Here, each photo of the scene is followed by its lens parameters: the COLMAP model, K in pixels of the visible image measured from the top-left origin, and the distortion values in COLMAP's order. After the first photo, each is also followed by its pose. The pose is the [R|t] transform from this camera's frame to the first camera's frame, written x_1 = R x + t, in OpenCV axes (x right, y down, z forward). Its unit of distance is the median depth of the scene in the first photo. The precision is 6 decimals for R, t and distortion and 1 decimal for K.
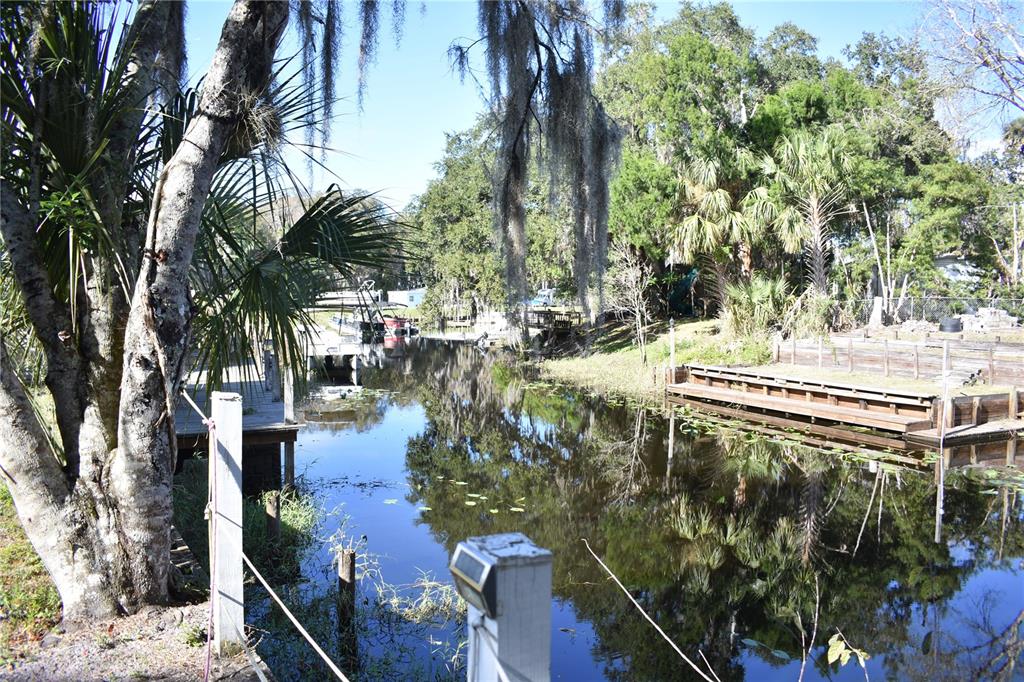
lens RADIAL K [[800.7, 0, 510.0], [0, 800.7, 341.5], [0, 0, 1]] dist [-0.113643, 0.025367]
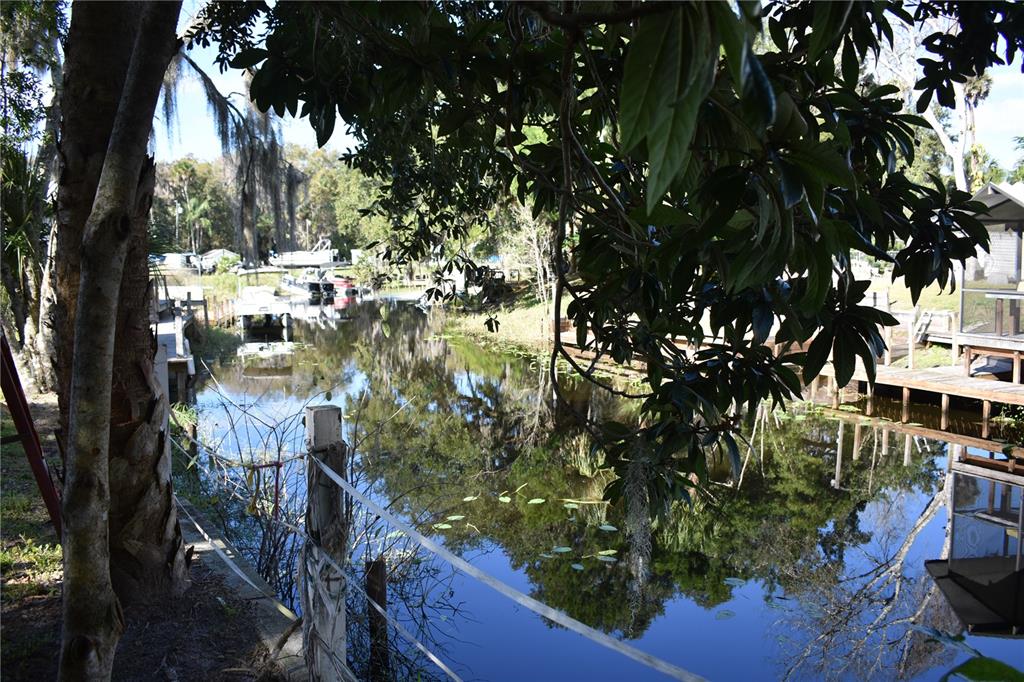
lens RADIAL K [[878.6, 0, 513.1], [0, 878.6, 339.5], [0, 0, 1]] dist [-0.090230, -0.003262]
pose [[0.999786, -0.017599, 0.010899, 0.114860], [0.017112, 0.998918, 0.043251, 0.006847], [-0.011648, -0.043056, 0.999005, -0.205421]]
